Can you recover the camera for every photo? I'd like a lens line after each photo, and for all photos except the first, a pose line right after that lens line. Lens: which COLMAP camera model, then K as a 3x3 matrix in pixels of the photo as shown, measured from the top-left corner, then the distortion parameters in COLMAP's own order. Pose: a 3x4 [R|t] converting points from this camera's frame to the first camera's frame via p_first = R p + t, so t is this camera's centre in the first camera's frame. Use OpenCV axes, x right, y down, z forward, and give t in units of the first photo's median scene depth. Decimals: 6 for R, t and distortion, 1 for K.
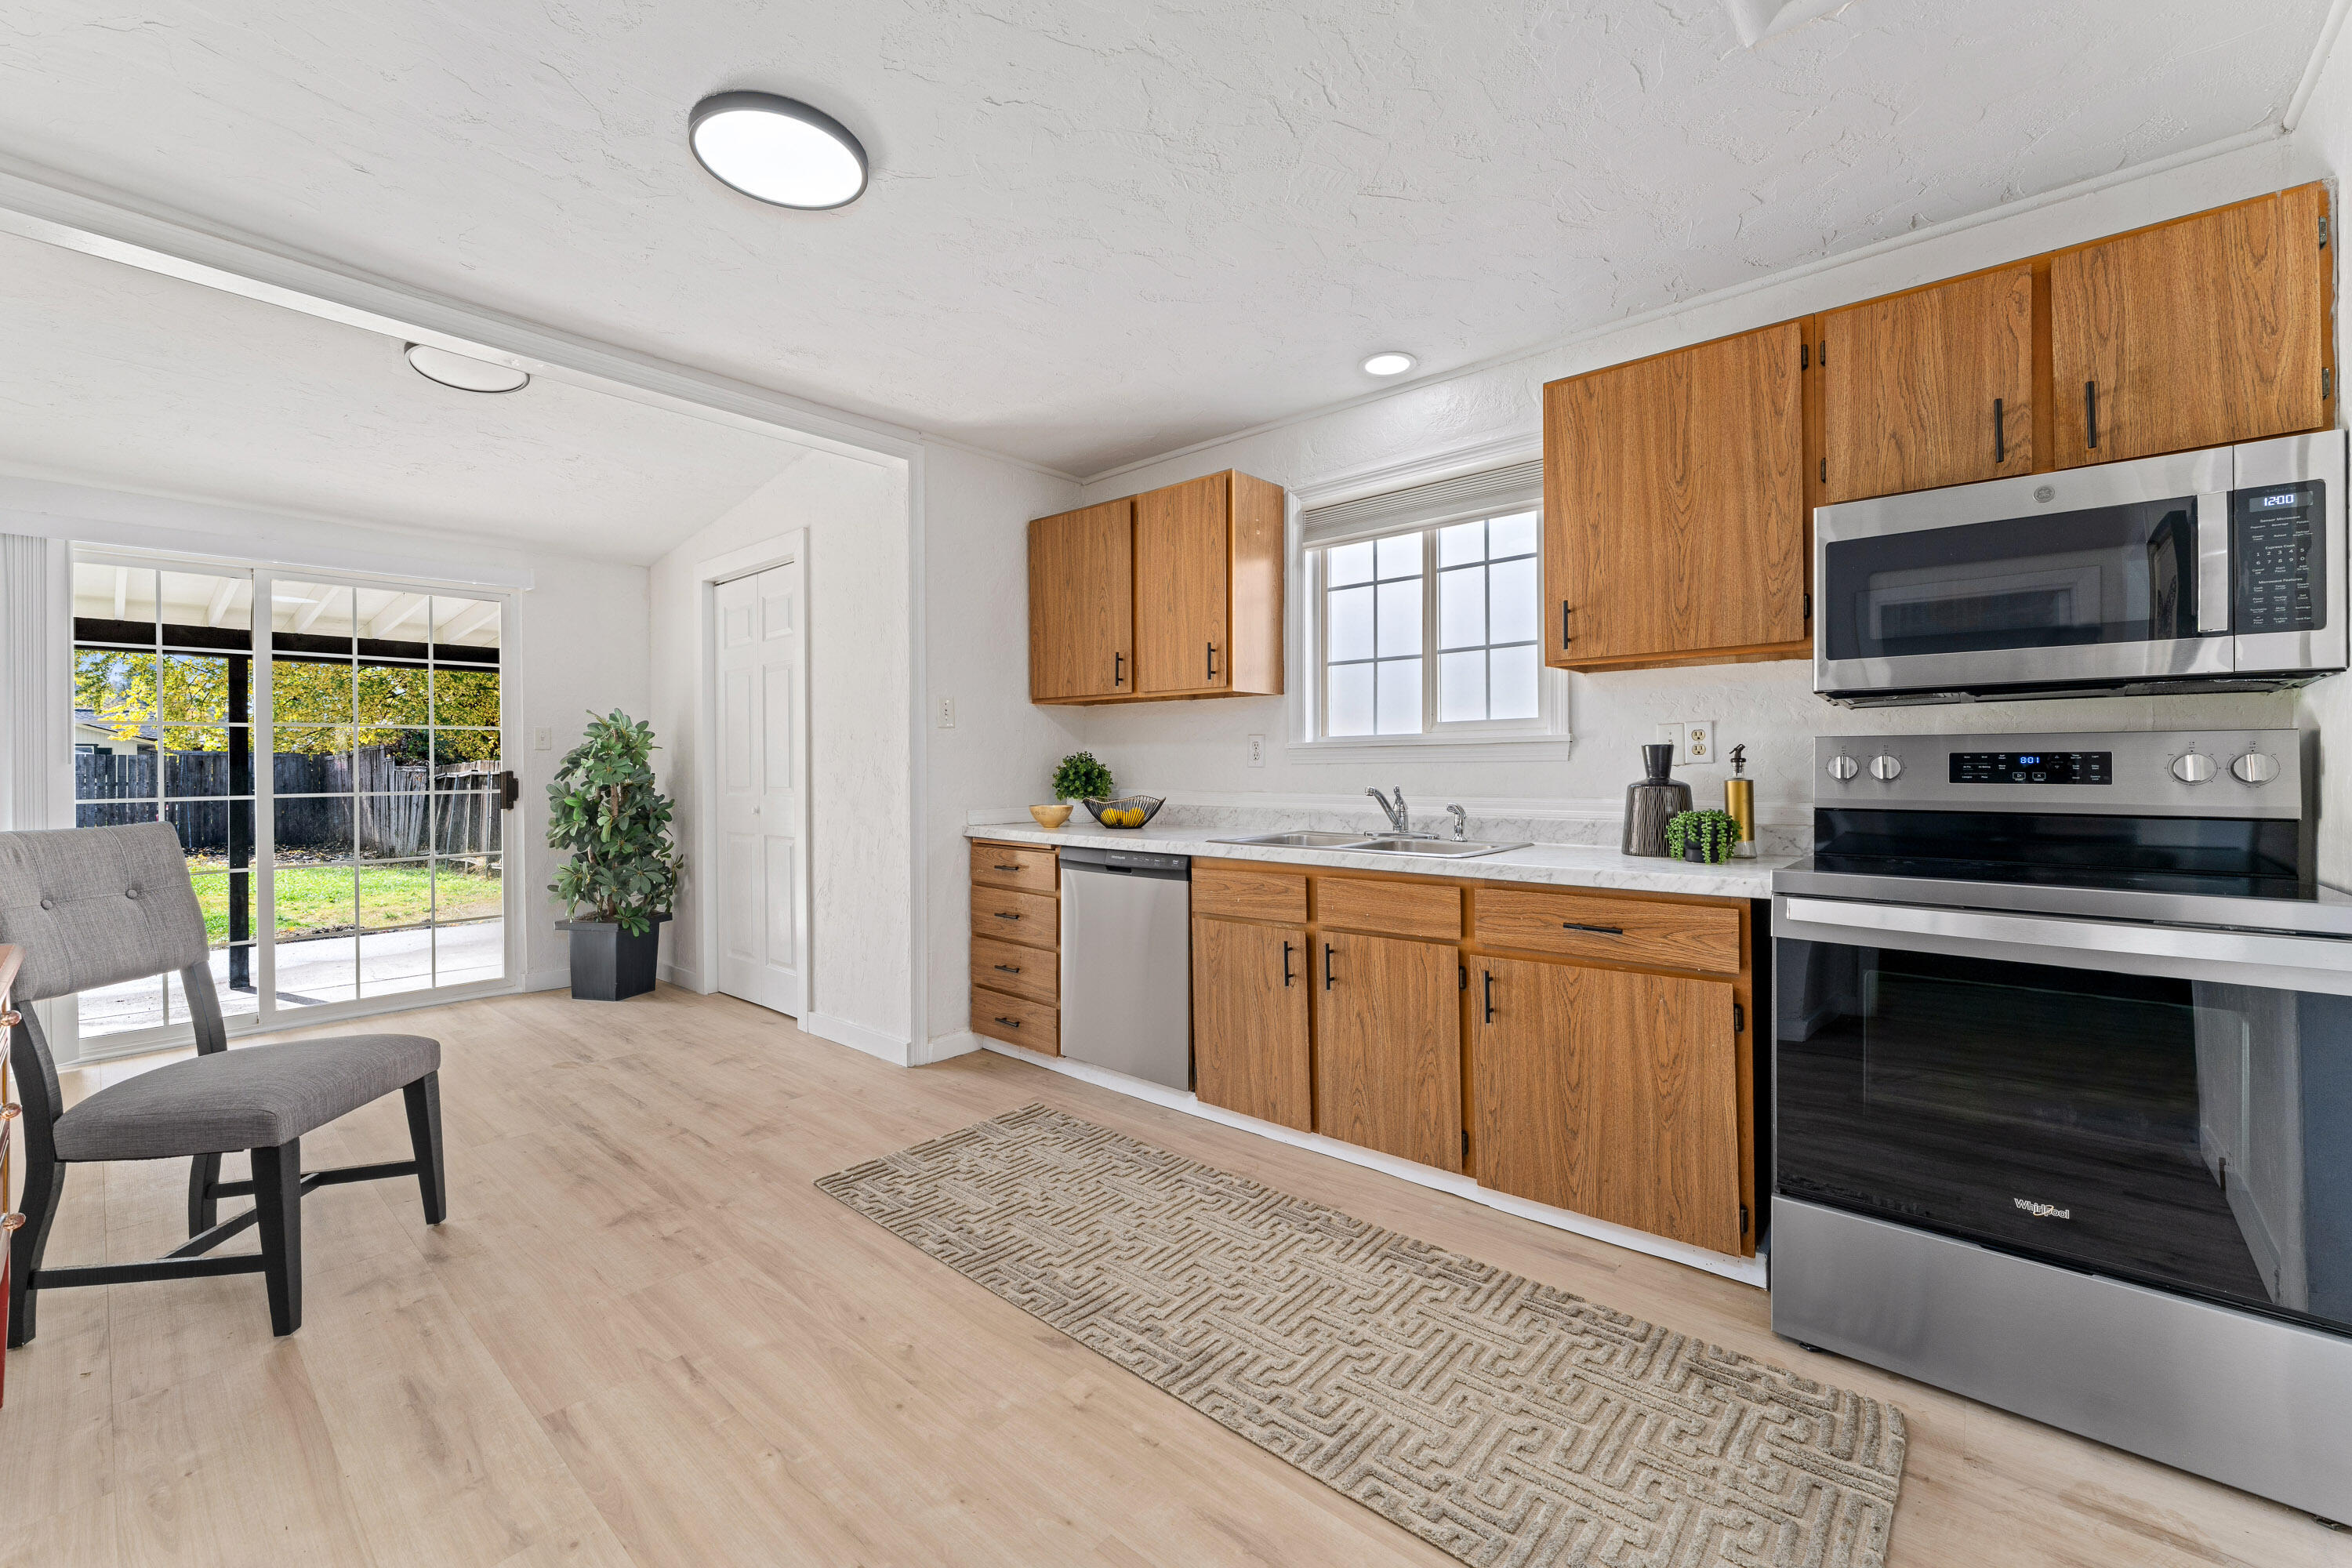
lens RADIAL K [[948.5, 0, 1172.3], [0, 948.5, 760.3], [0, 0, 1]] dist [0.000055, -0.000414]
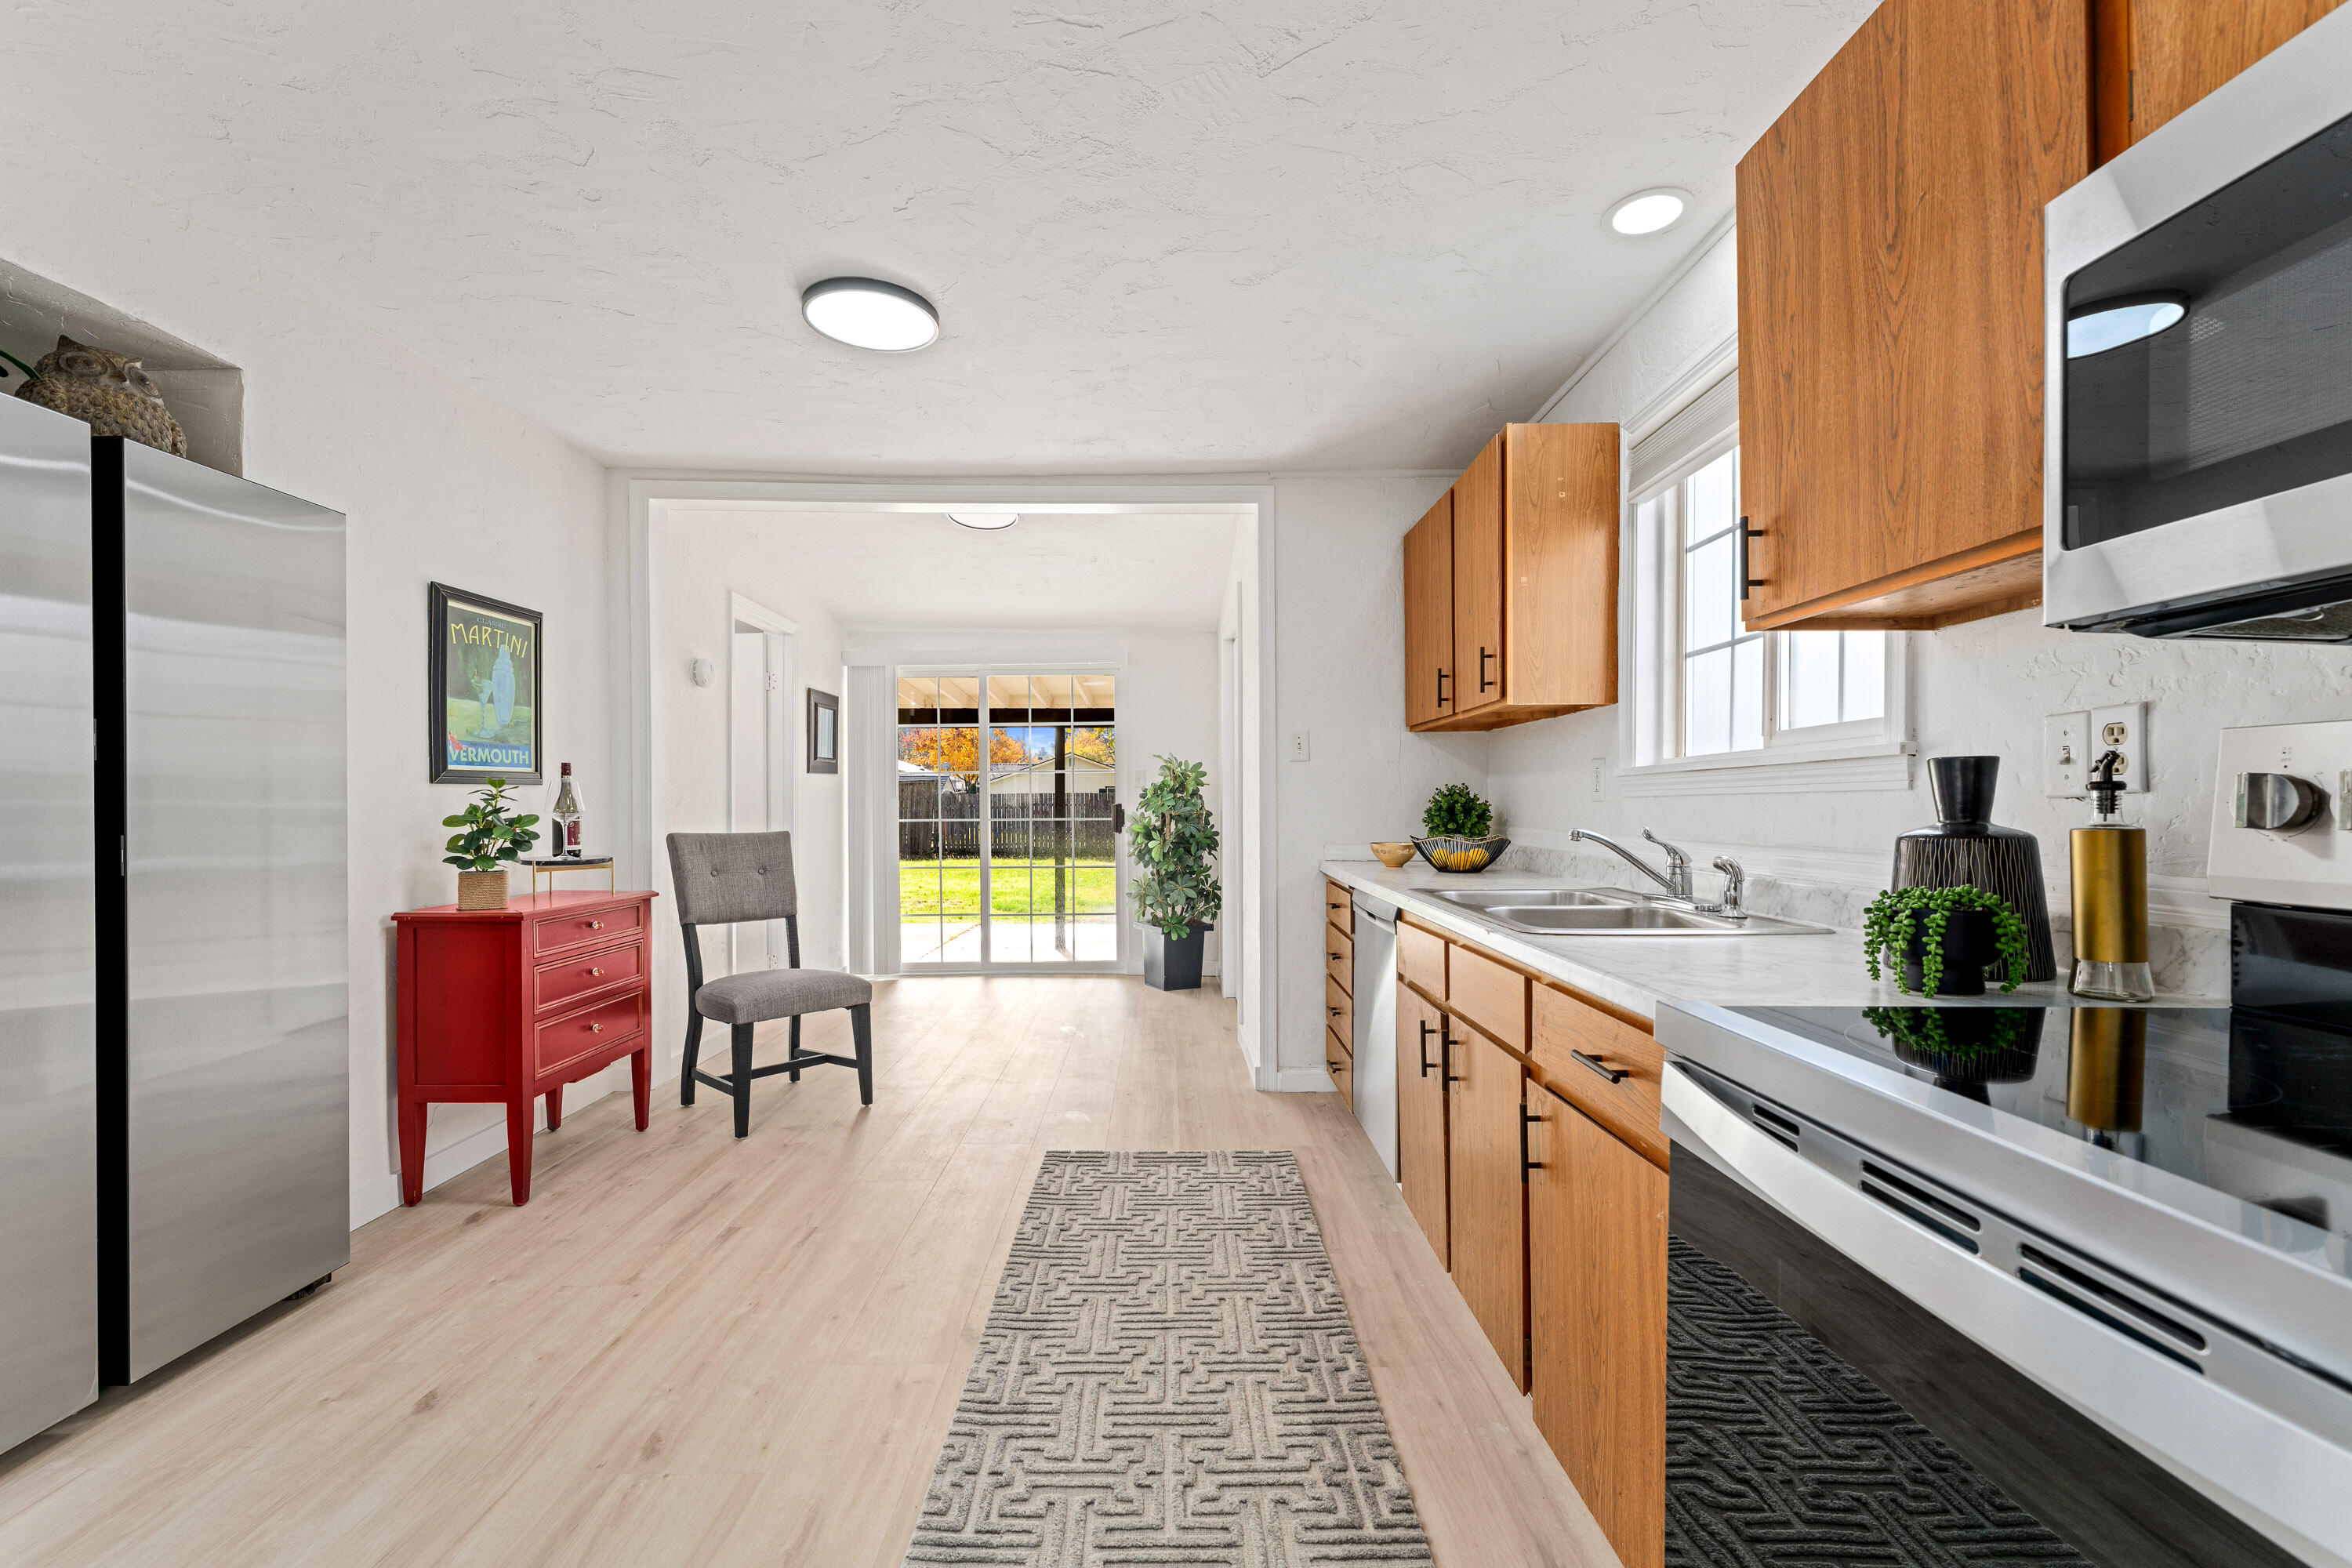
lens RADIAL K [[950.2, 0, 1176.2], [0, 950.2, 807.0], [0, 0, 1]] dist [-0.001663, -0.000403]
pose [[0.668540, 0.006774, -0.743645, 0.562584], [0.001143, 0.999948, 0.010136, 0.004257], [0.743675, -0.007626, 0.668498, 0.312901]]
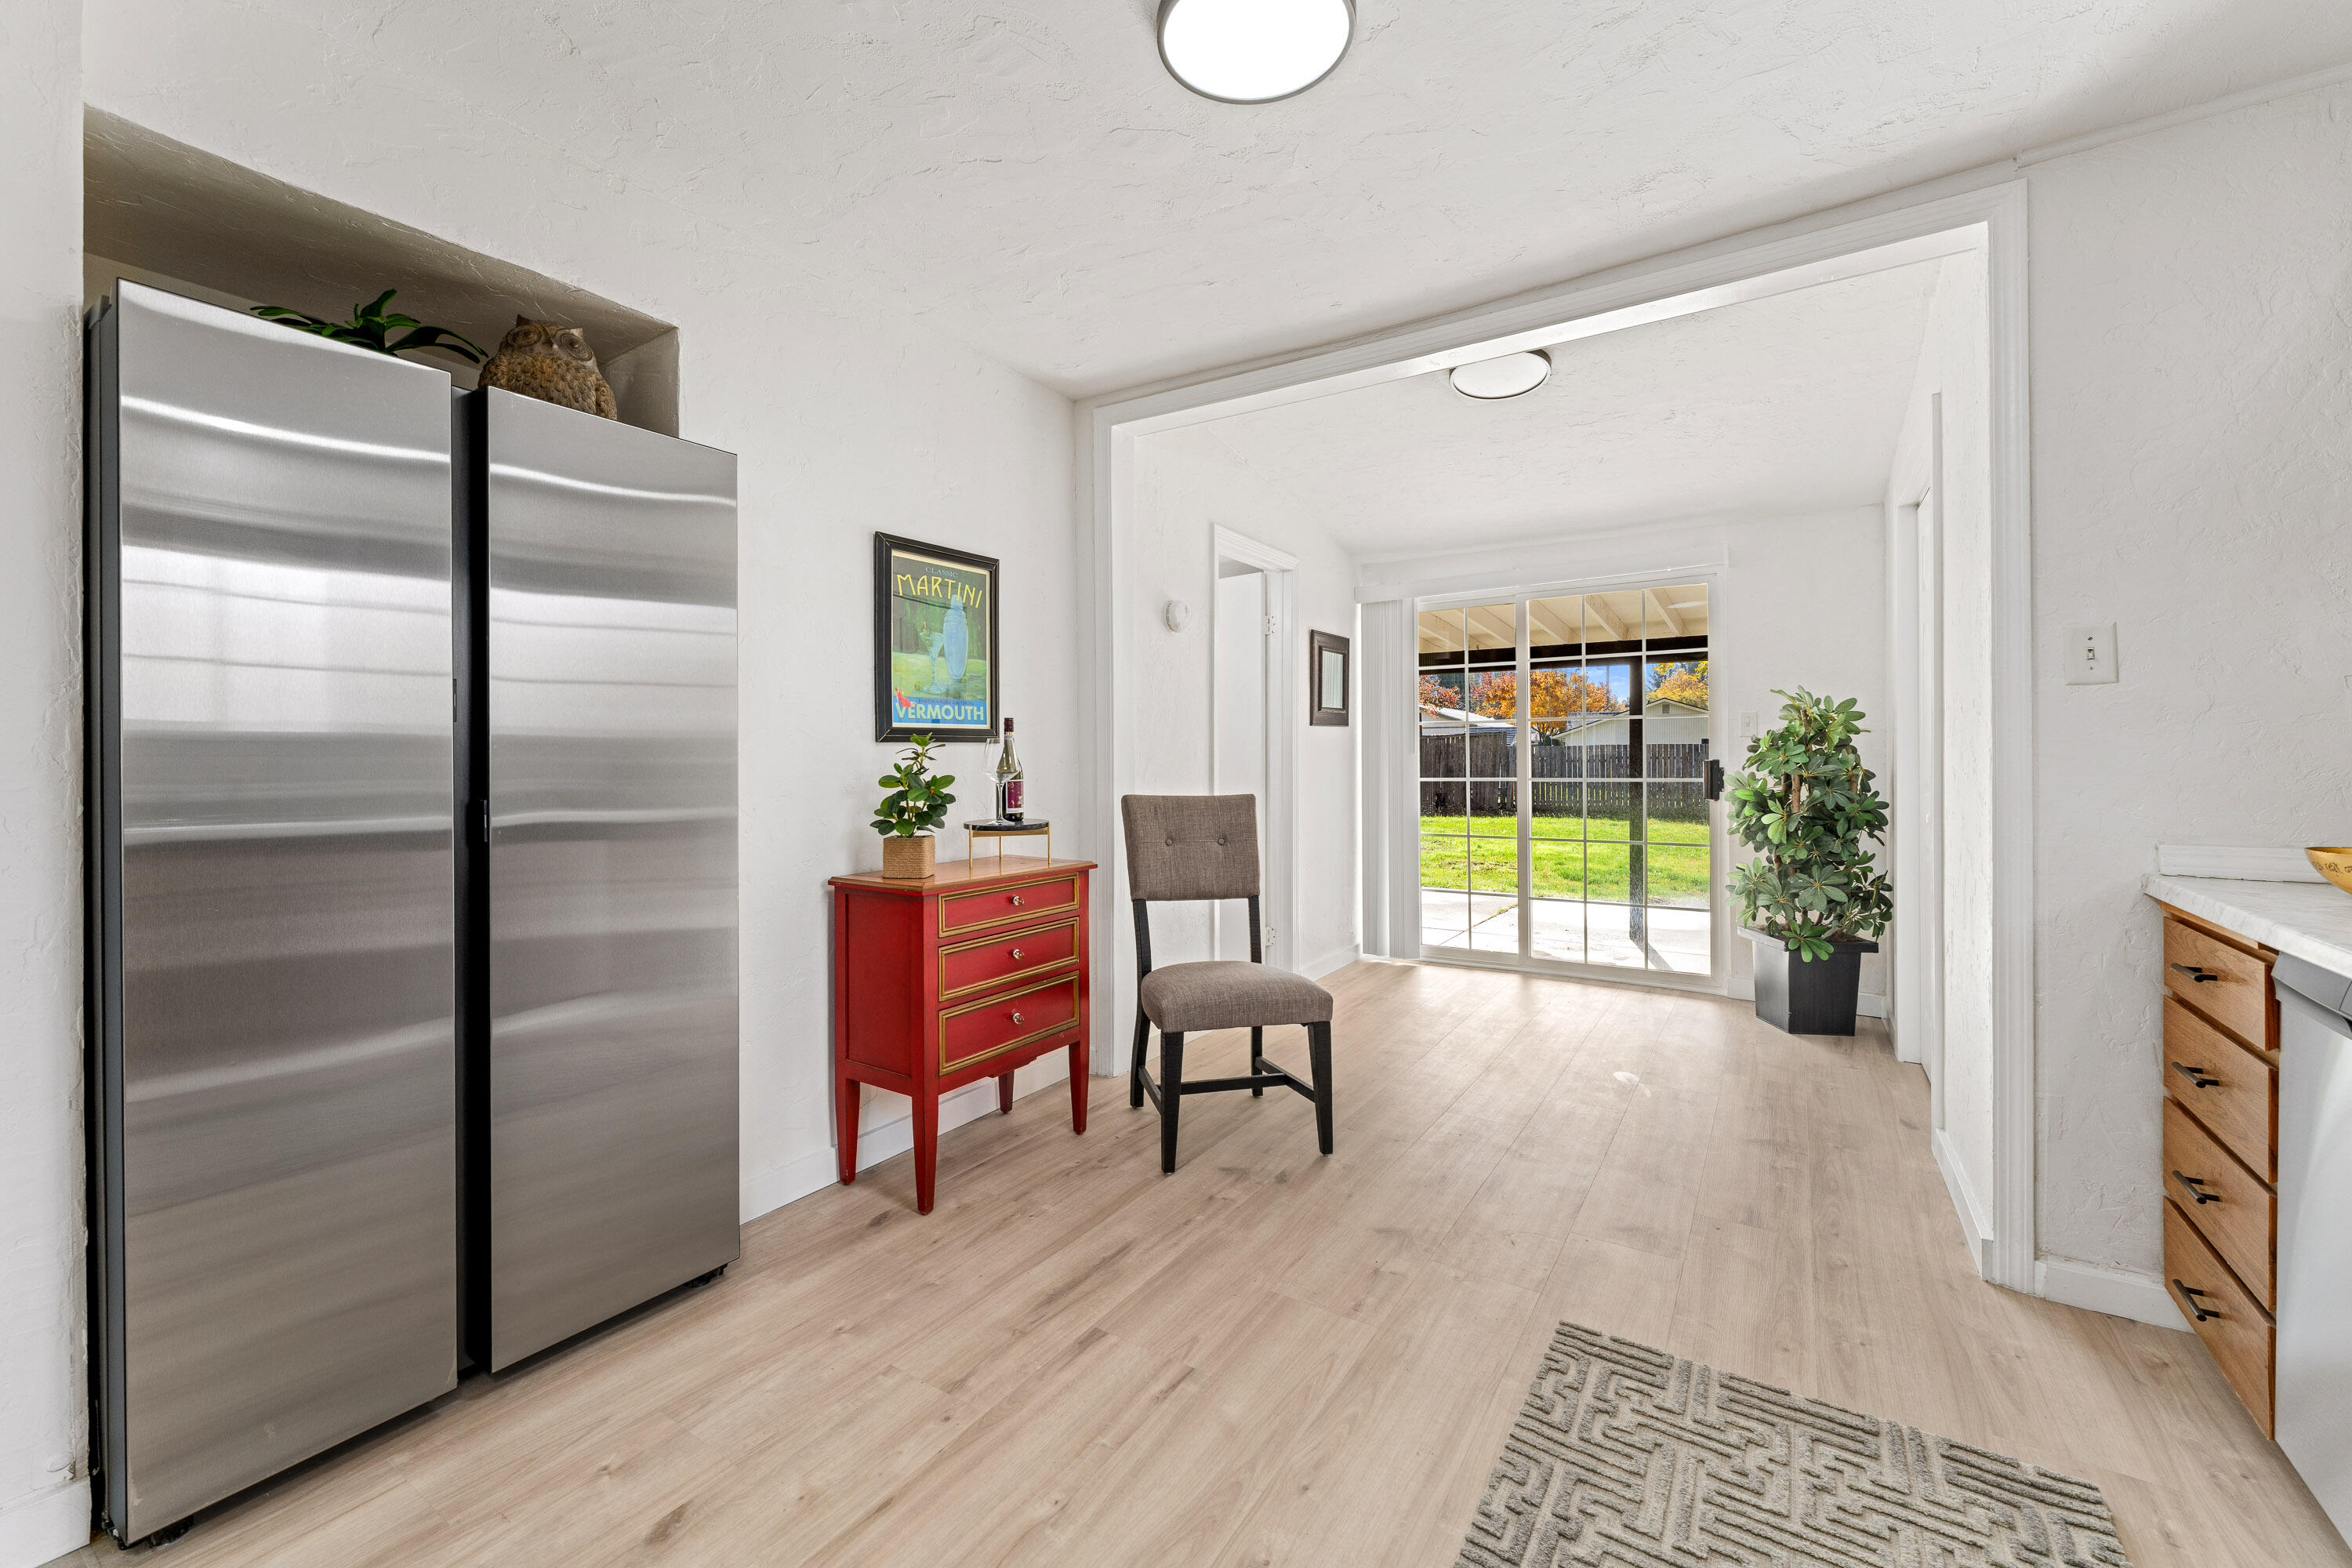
lens RADIAL K [[948.5, 0, 1172.3], [0, 948.5, 760.3], [0, 0, 1]] dist [0.000055, -0.000414]
pose [[0.139782, 0.007375, -0.990155, 0.284961], [0.006020, 0.999947, 0.008298, 0.000768], [0.990164, -0.007121, 0.139730, 0.562331]]
